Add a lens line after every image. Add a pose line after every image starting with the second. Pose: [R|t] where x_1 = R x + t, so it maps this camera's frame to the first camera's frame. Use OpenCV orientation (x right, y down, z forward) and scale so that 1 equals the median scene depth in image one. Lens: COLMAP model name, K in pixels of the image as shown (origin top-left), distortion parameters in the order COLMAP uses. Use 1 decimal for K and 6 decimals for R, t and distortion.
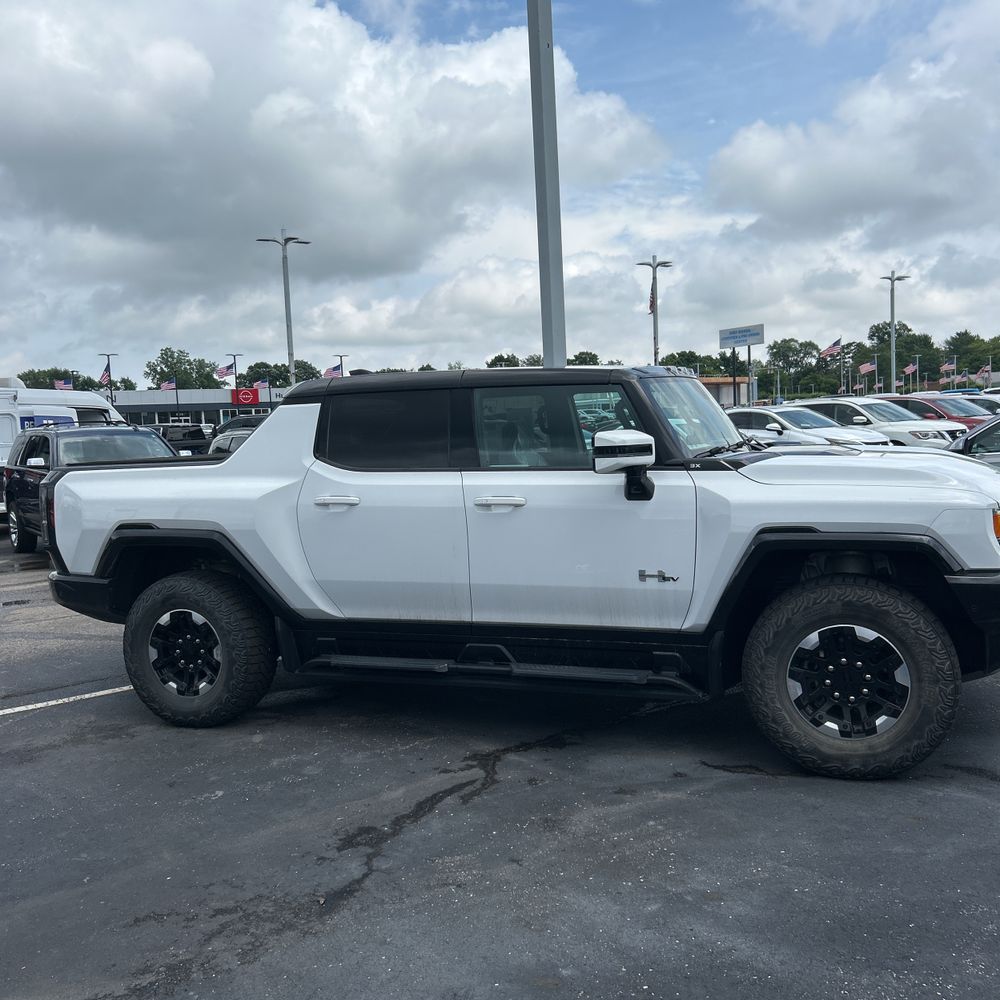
lens RADIAL K [[1011.0, 0, 495.5], [0, 1011.0, 509.8], [0, 0, 1]] dist [0.015315, 0.000000]
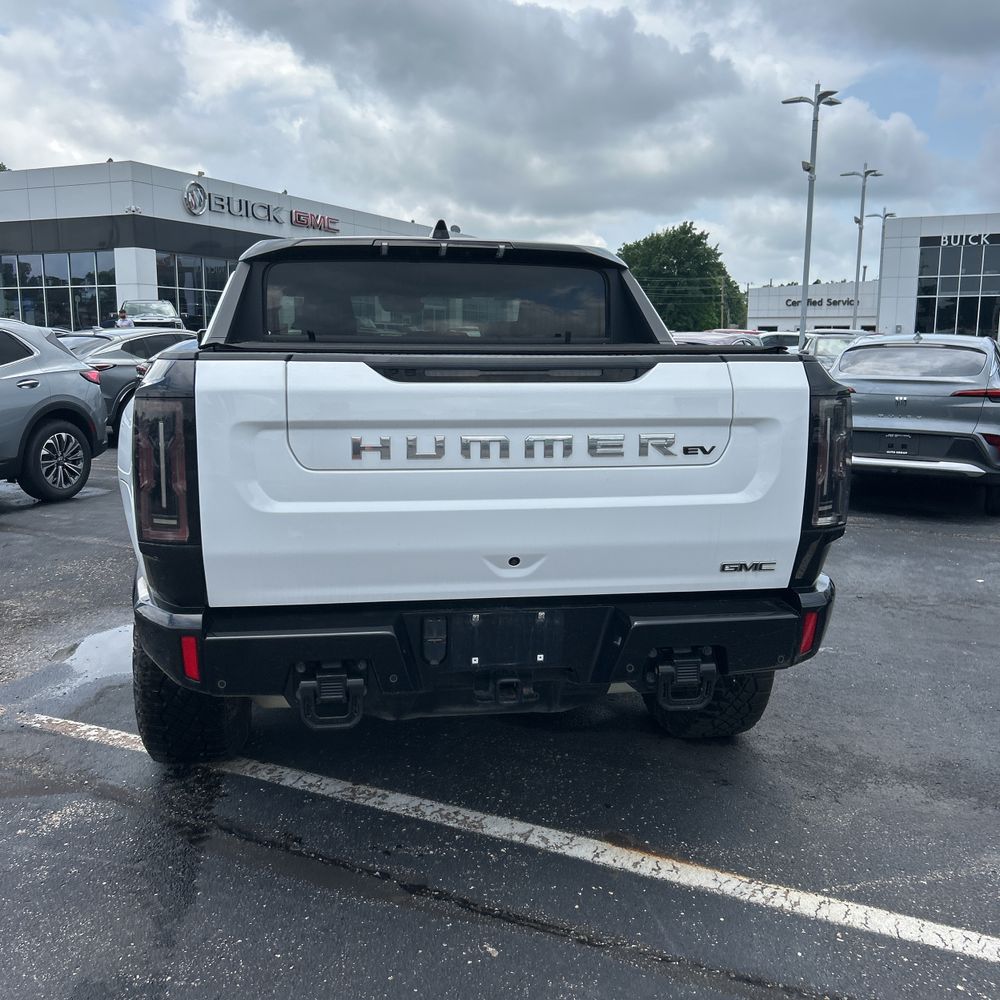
lens RADIAL K [[1011.0, 0, 483.9], [0, 1011.0, 515.8], [0, 0, 1]] dist [0.015315, 0.000000]
pose [[-0.508375, -0.103609, 0.854880, -0.925834], [0.096195, 0.979689, 0.175941, -0.080573], [-0.855746, 0.171679, -0.488083, 1.673764]]
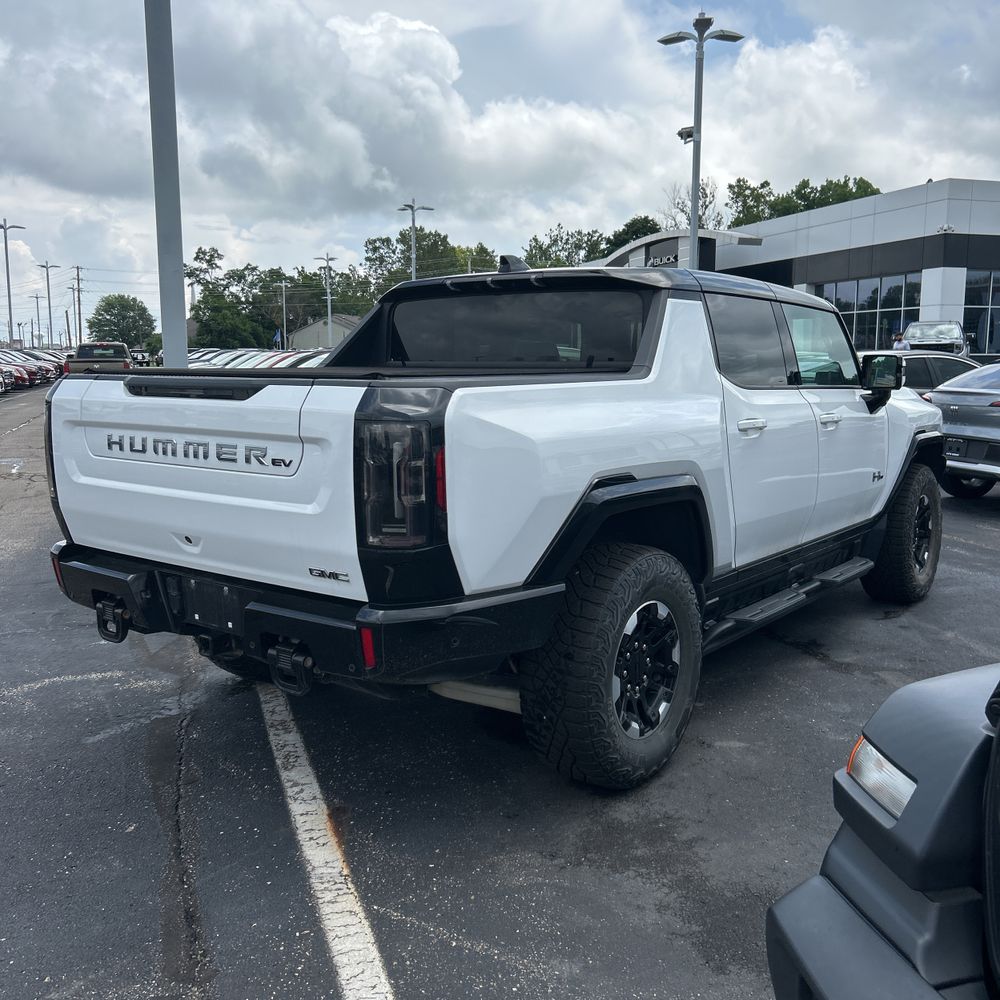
lens RADIAL K [[1011.0, 0, 487.7], [0, 1011.0, 521.2], [0, 0, 1]] dist [0.015315, 0.000000]
pose [[0.281245, -0.104450, 0.953935, -1.067749], [0.072521, 0.993530, 0.087404, -0.019393], [-0.956892, 0.044599, 0.287000, 1.027461]]
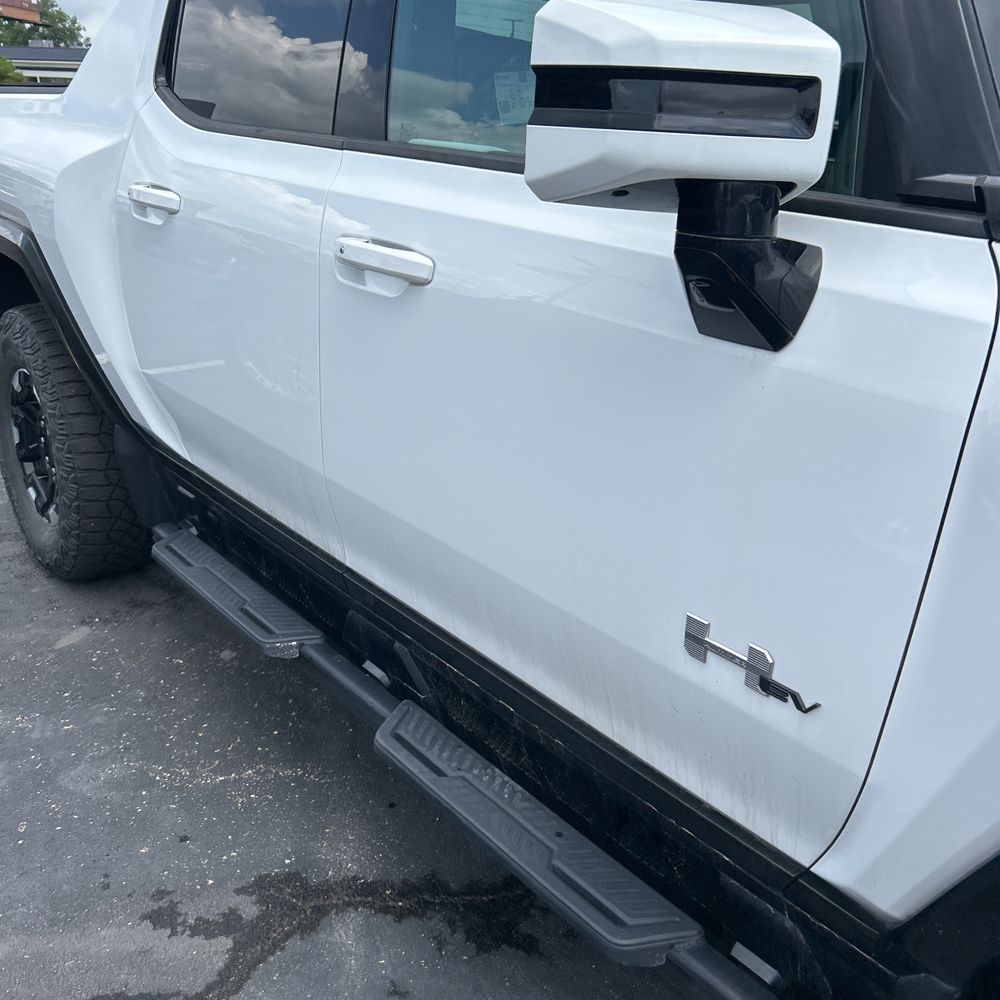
lens RADIAL K [[1011.0, 0, 491.7], [0, 1011.0, 507.2], [0, 0, 1]] dist [0.015315, 0.000000]
pose [[0.868345, 0.249895, -0.428402, 0.188106], [-0.122651, 0.945155, 0.302720, -0.034377], [0.480555, -0.210321, 0.851371, 0.715204]]
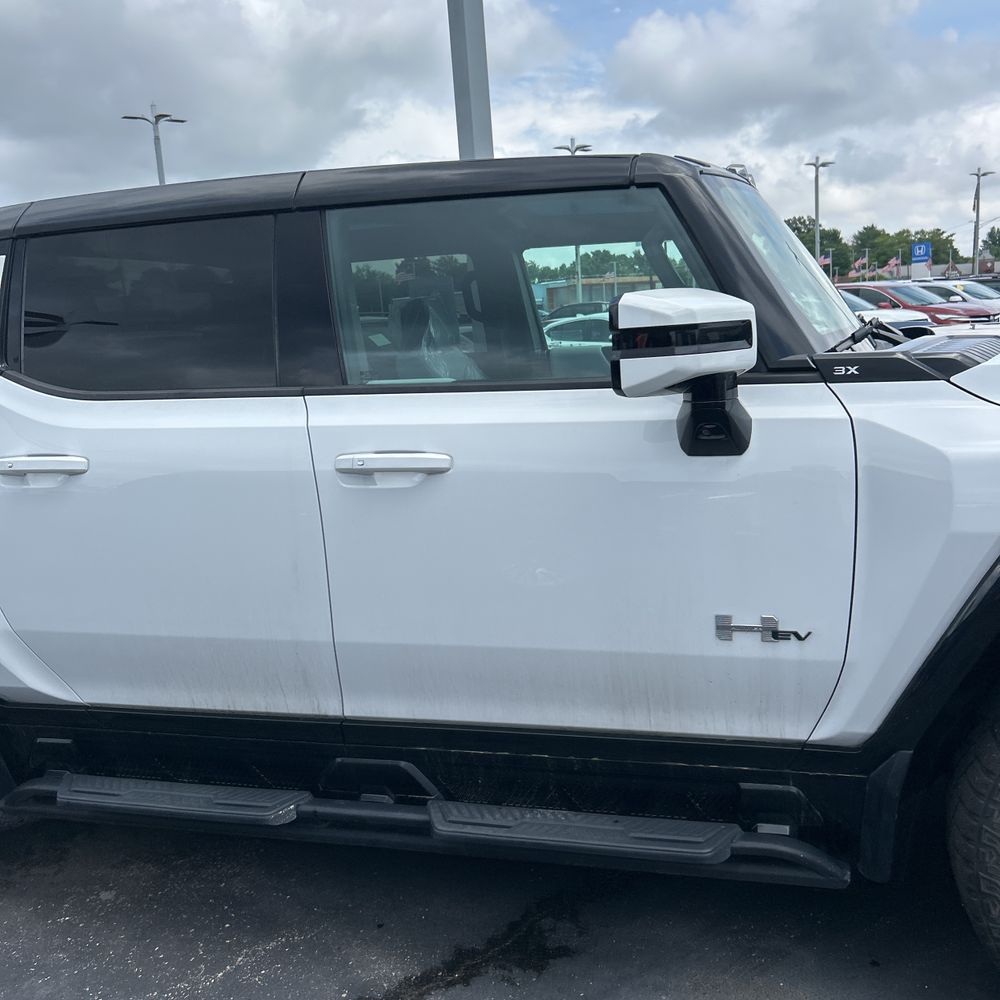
lens RADIAL K [[1011.0, 0, 497.7], [0, 1011.0, 505.5], [0, 0, 1]] dist [0.015315, 0.000000]
pose [[0.995226, -0.038218, 0.089806, 0.009959], [0.030263, 0.995631, 0.088331, -0.027031], [-0.092790, -0.085191, 0.992034, 0.542230]]
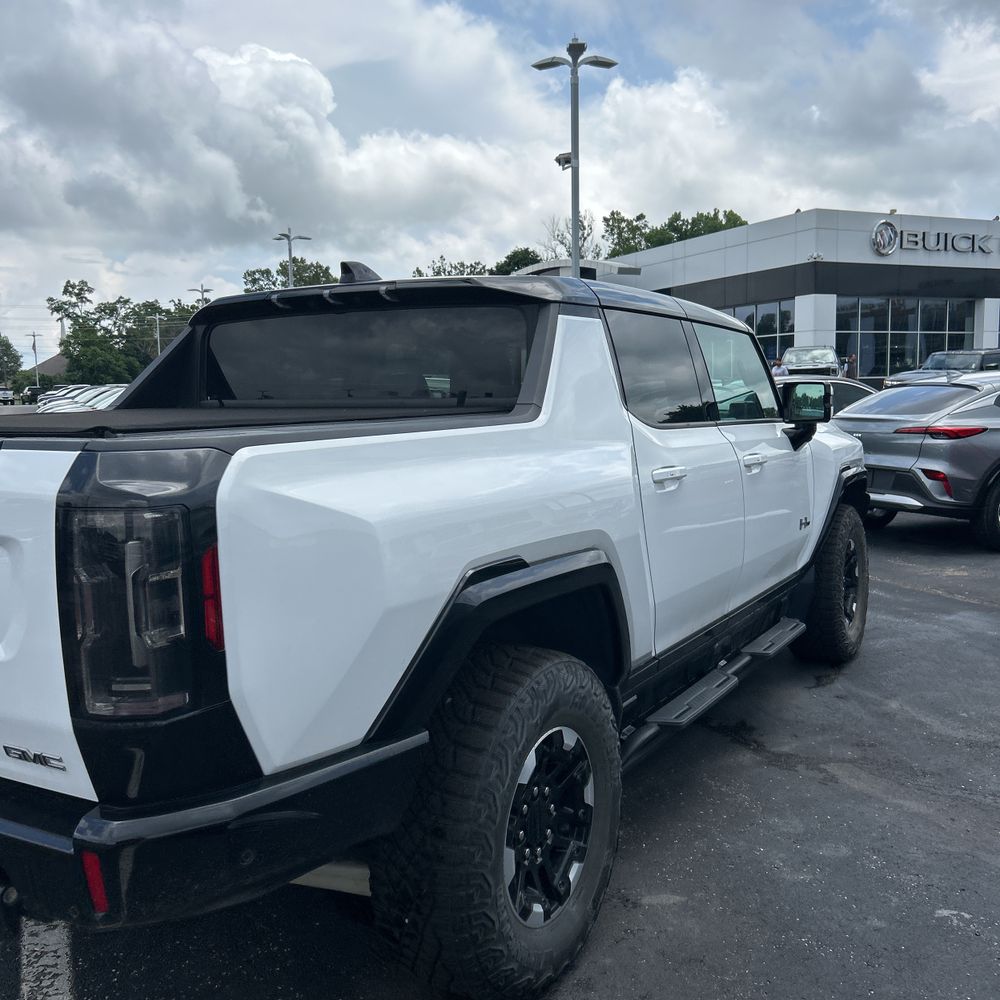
lens RADIAL K [[1011.0, 0, 498.5], [0, 1011.0, 517.9], [0, 0, 1]] dist [0.015315, 0.000000]
pose [[0.161891, -0.081086, 0.983472, -0.856049], [0.098343, 0.992983, 0.065682, -0.035687], [-0.981896, 0.086084, 0.168729, 1.056542]]
